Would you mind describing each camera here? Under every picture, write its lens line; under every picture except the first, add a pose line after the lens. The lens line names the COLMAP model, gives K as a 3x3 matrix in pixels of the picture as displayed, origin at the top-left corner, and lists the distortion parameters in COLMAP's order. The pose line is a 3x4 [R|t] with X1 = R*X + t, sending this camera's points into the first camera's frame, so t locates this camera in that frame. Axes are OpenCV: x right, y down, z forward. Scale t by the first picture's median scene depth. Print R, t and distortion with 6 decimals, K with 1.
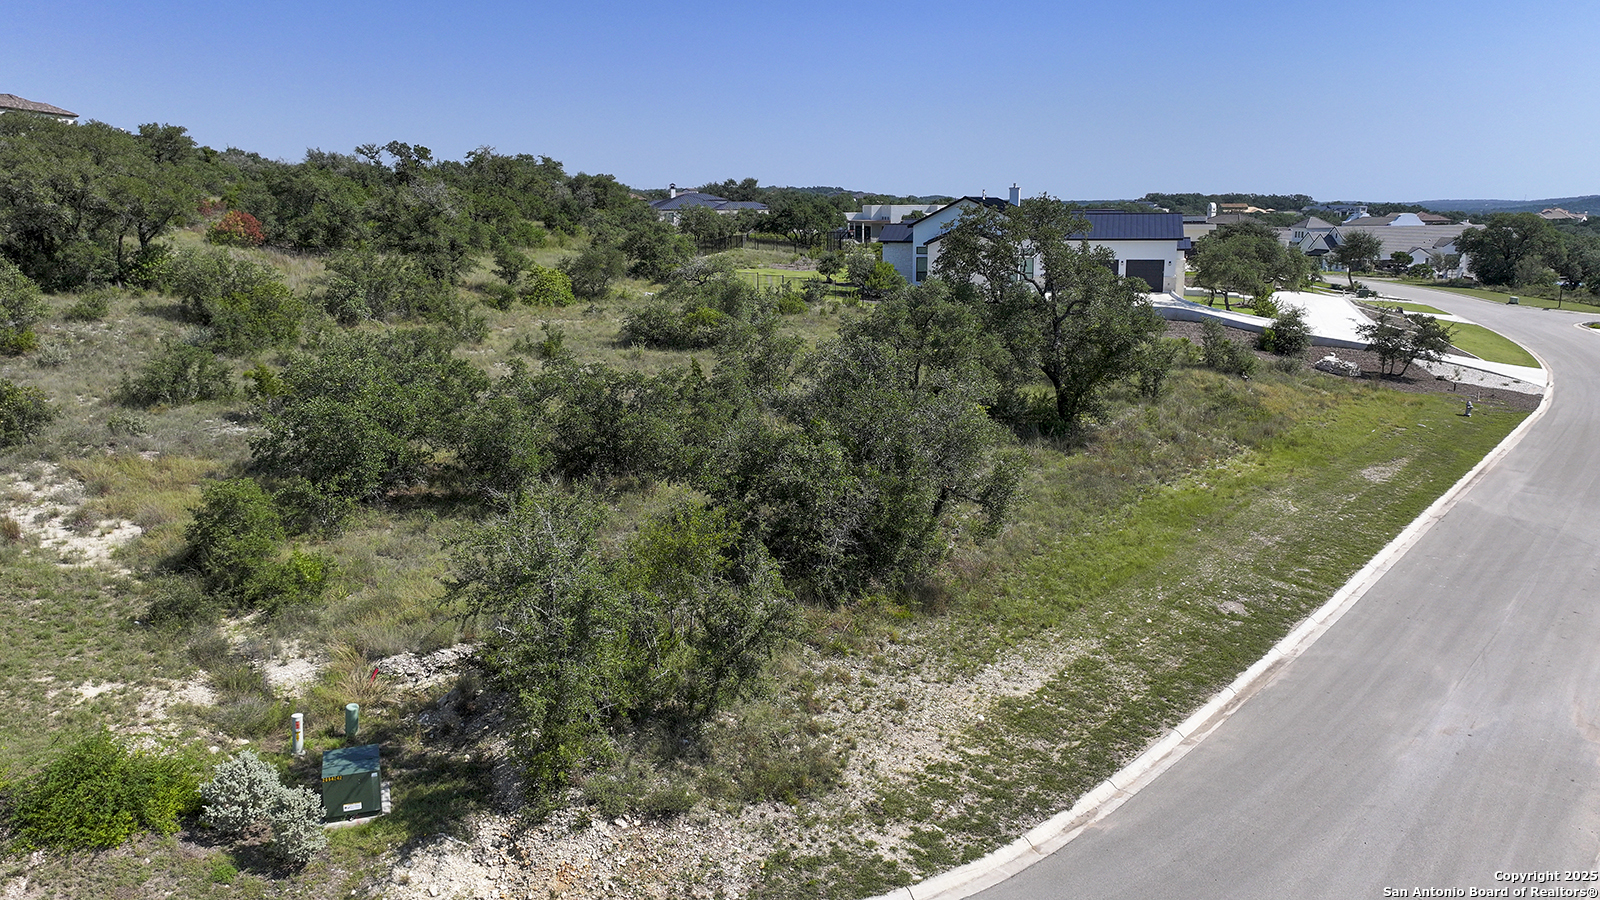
lens RADIAL K [[1138.2, 0, 808.7], [0, 1138.2, 437.0], [0, 0, 1]] dist [-0.003160, 0.000224]
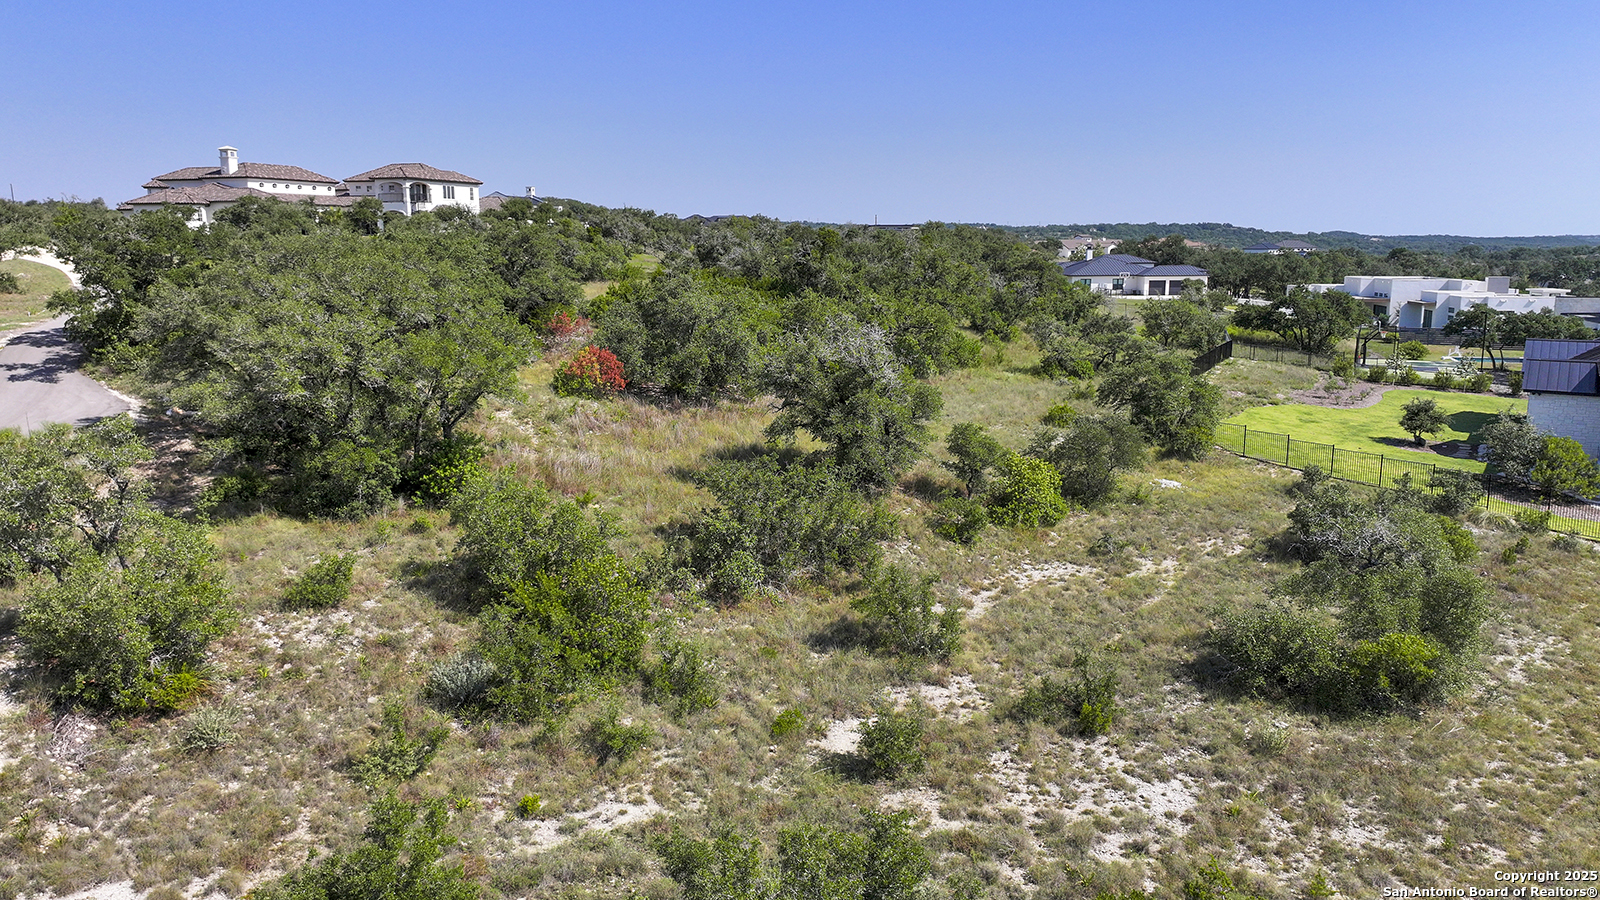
lens RADIAL K [[1137.6, 0, 807.0], [0, 1137.6, 451.2], [0, 0, 1]] dist [0.000358, 0.000616]
pose [[0.950394, 0.056658, -0.305845, -0.509643], [-0.061912, 0.998053, -0.007496, -0.466156], [0.304825, 0.026060, 0.952052, 1.216013]]
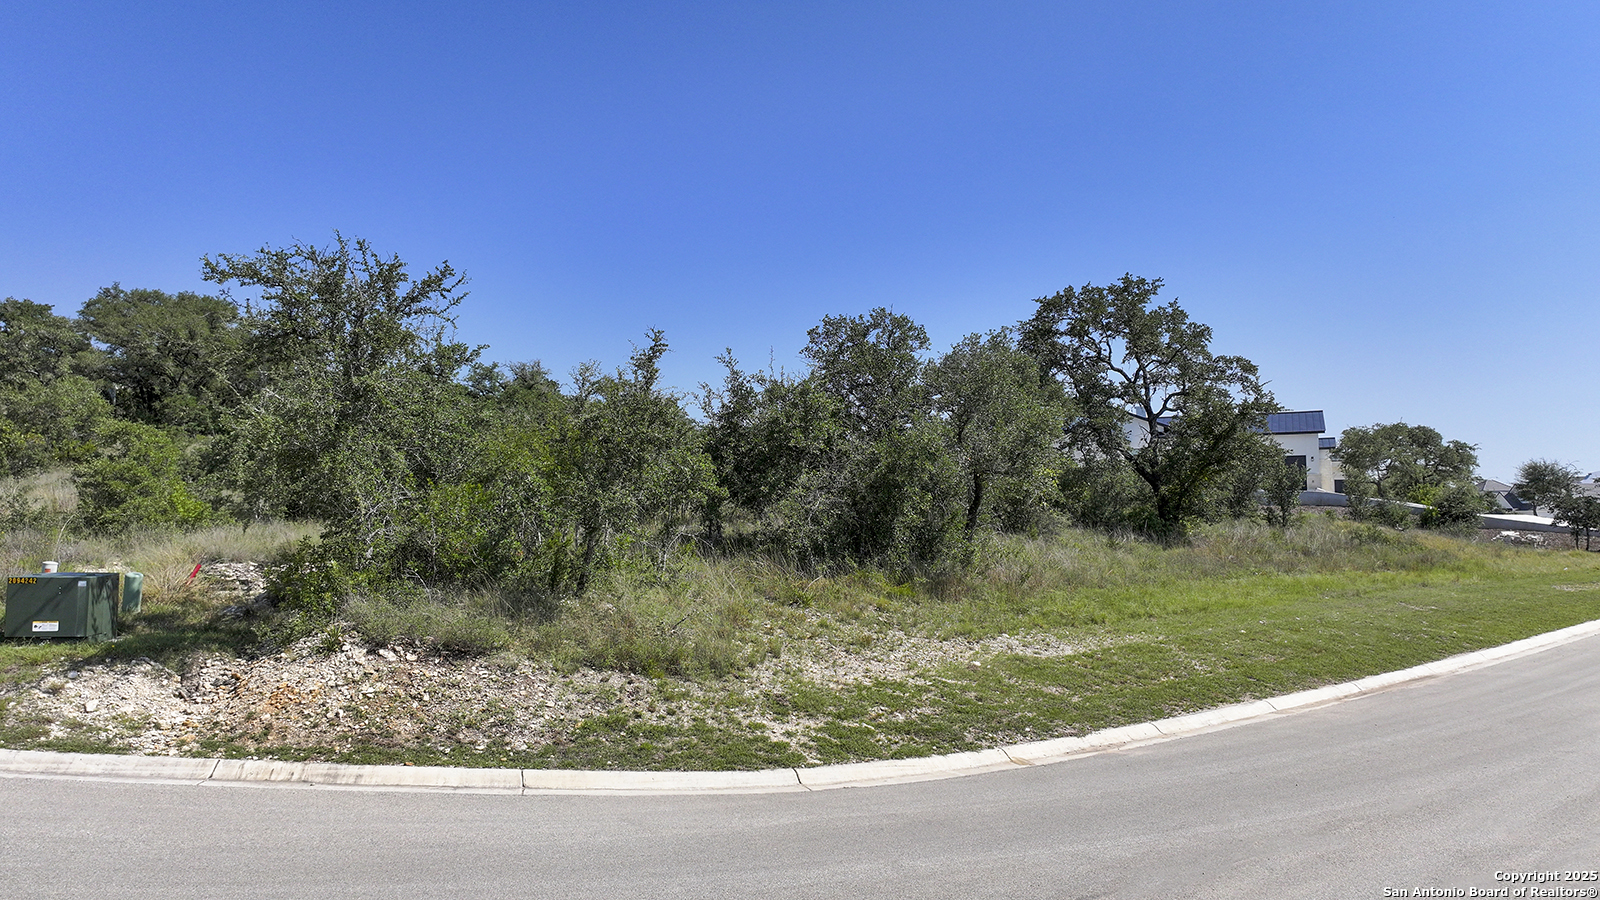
lens RADIAL K [[1138.2, 0, 808.7], [0, 1138.2, 437.0], [0, 0, 1]] dist [-0.003160, 0.000224]
pose [[0.990908, -0.012414, -0.133968, 0.156332], [-0.023866, 0.963726, -0.265825, 0.327259], [0.132408, 0.266606, 0.954667, 0.278714]]
